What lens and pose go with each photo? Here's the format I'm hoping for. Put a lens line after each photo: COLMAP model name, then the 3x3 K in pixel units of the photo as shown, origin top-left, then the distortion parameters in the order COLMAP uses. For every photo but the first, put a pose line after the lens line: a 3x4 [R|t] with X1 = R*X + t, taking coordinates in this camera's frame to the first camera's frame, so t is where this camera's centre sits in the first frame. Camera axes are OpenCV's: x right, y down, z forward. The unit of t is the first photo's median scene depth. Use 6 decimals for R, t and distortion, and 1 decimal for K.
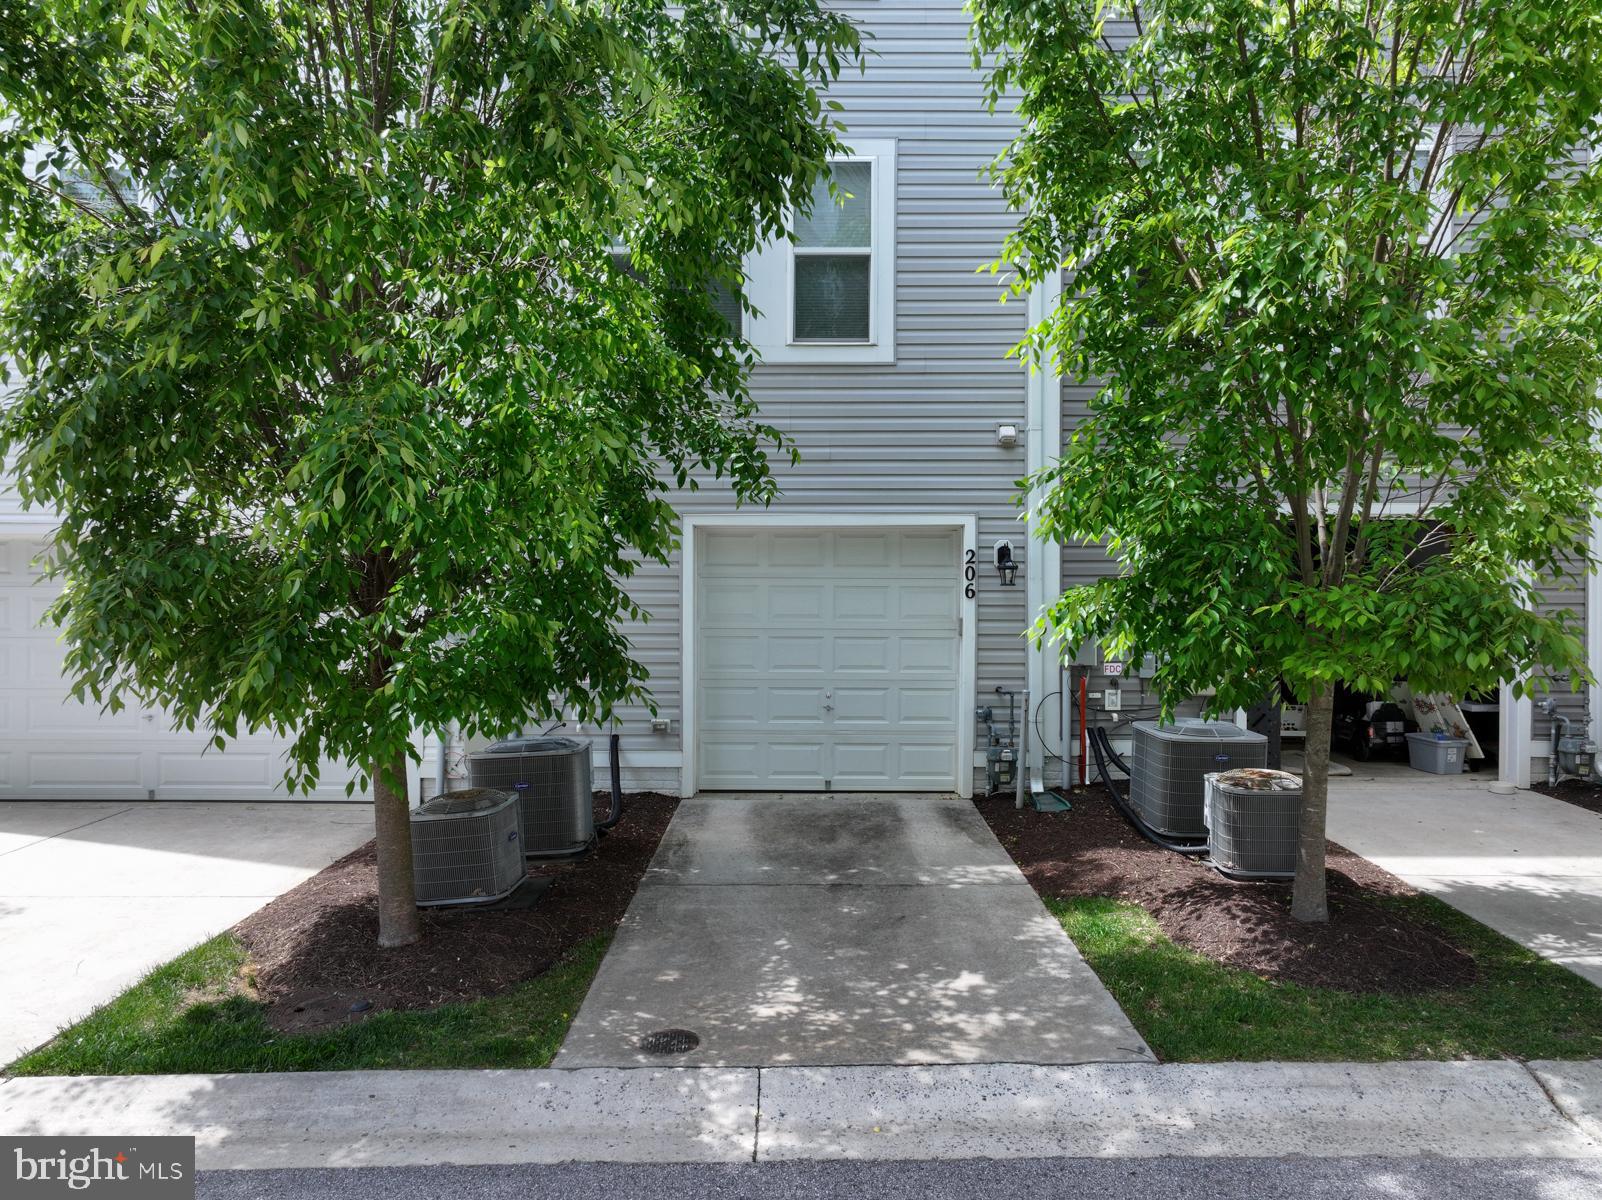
lens RADIAL K [[1129.1, 0, 808.6], [0, 1129.1, 597.6], [0, 0, 1]] dist [-0.002002, 0.015493]
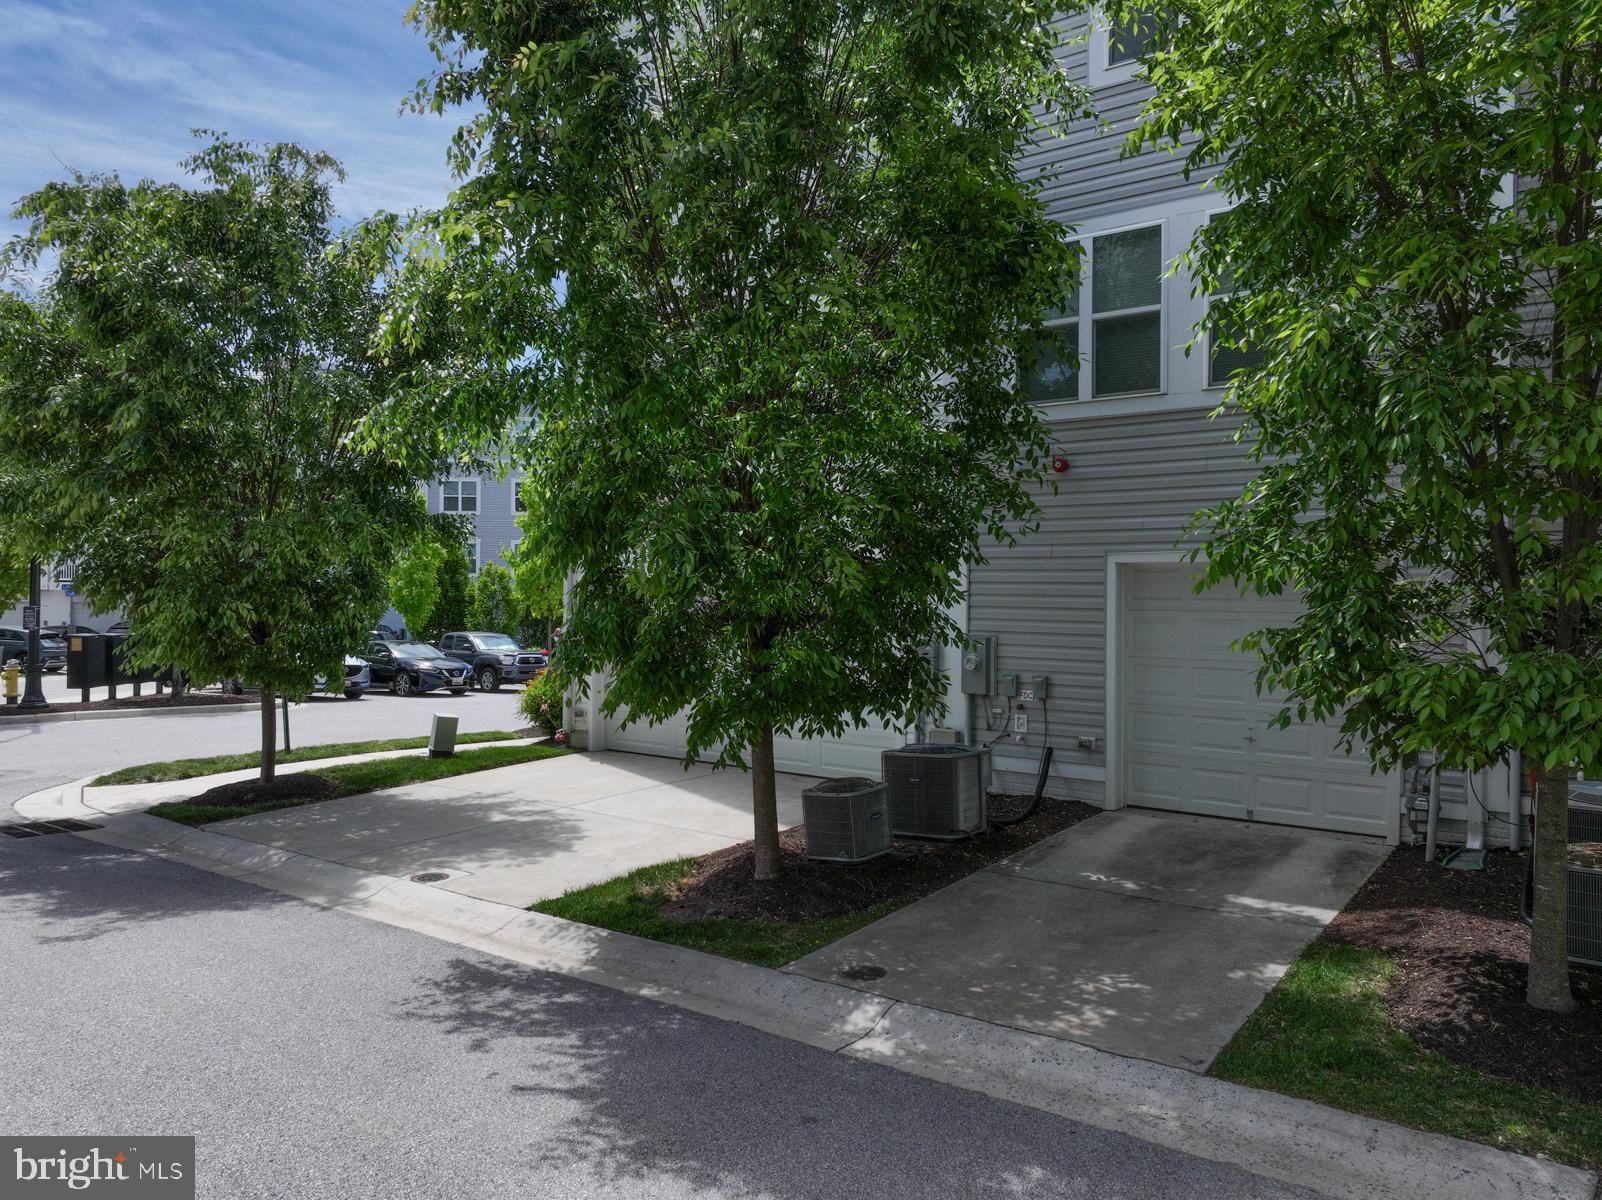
lens RADIAL K [[1129.1, 0, 808.6], [0, 1129.1, 597.6], [0, 0, 1]] dist [-0.002002, 0.015493]
pose [[0.805699, 0.007590, -0.592277, 0.500332], [-0.010482, 0.999944, -0.001445, -0.041076], [0.592233, 0.007373, 0.805733, -0.101350]]
